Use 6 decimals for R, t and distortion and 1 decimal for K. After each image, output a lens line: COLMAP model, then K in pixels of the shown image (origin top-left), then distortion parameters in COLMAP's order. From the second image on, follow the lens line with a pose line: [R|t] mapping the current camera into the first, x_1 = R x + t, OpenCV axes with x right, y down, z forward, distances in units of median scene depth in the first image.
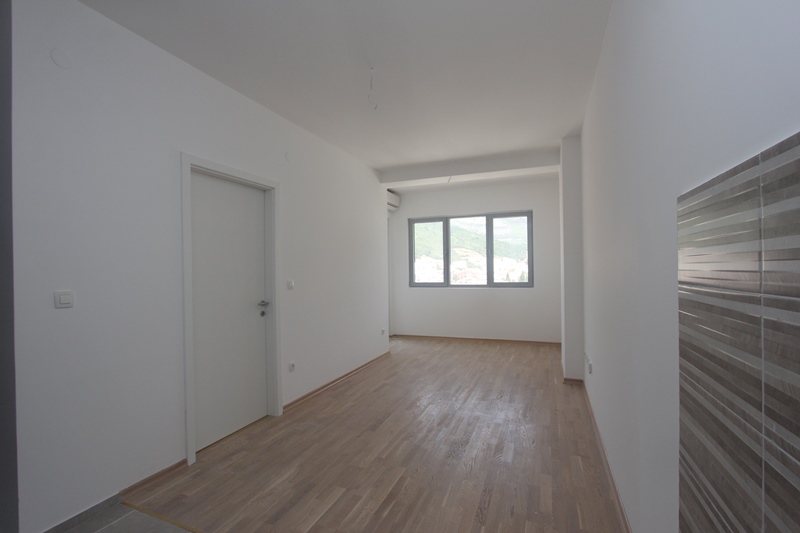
lens RADIAL K [[378.8, 0, 396.2], [0, 378.8, 271.2], [0, 0, 1]] dist [-0.012463, -0.000017]
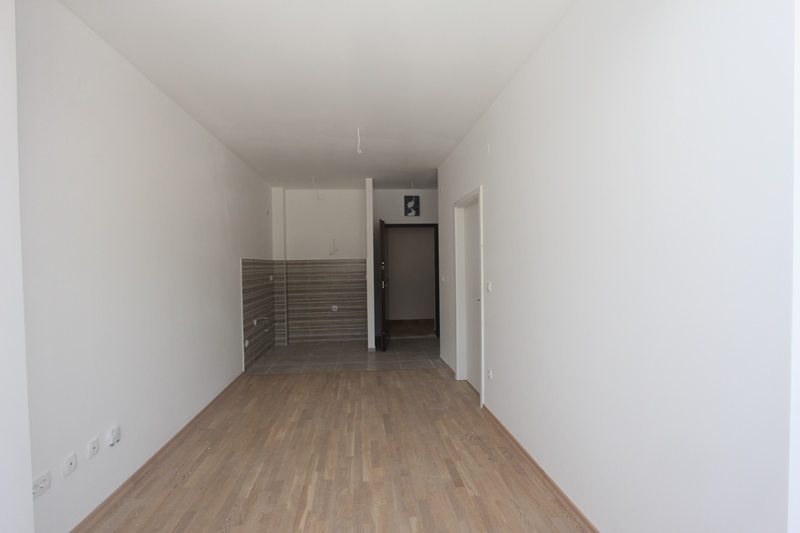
lens RADIAL K [[378.8, 0, 396.2], [0, 378.8, 271.2], [0, 0, 1]] dist [-0.012463, -0.000017]
pose [[-0.887452, 0.035612, -0.459523, 0.471234], [0.026210, 0.999296, 0.026825, -0.045320], [0.460155, 0.011761, -0.887761, 2.306414]]
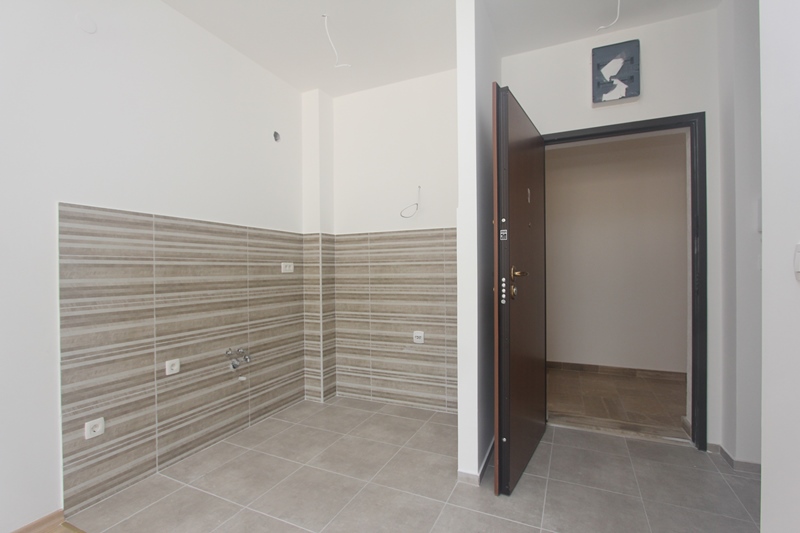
lens RADIAL K [[378.8, 0, 396.2], [0, 378.8, 271.2], [0, 0, 1]] dist [-0.012463, -0.000017]
pose [[-0.998942, 0.022011, 0.040382, -0.306064], [0.022328, 0.999723, 0.007418, 0.050241], [-0.040207, 0.008312, -0.999157, 1.020800]]
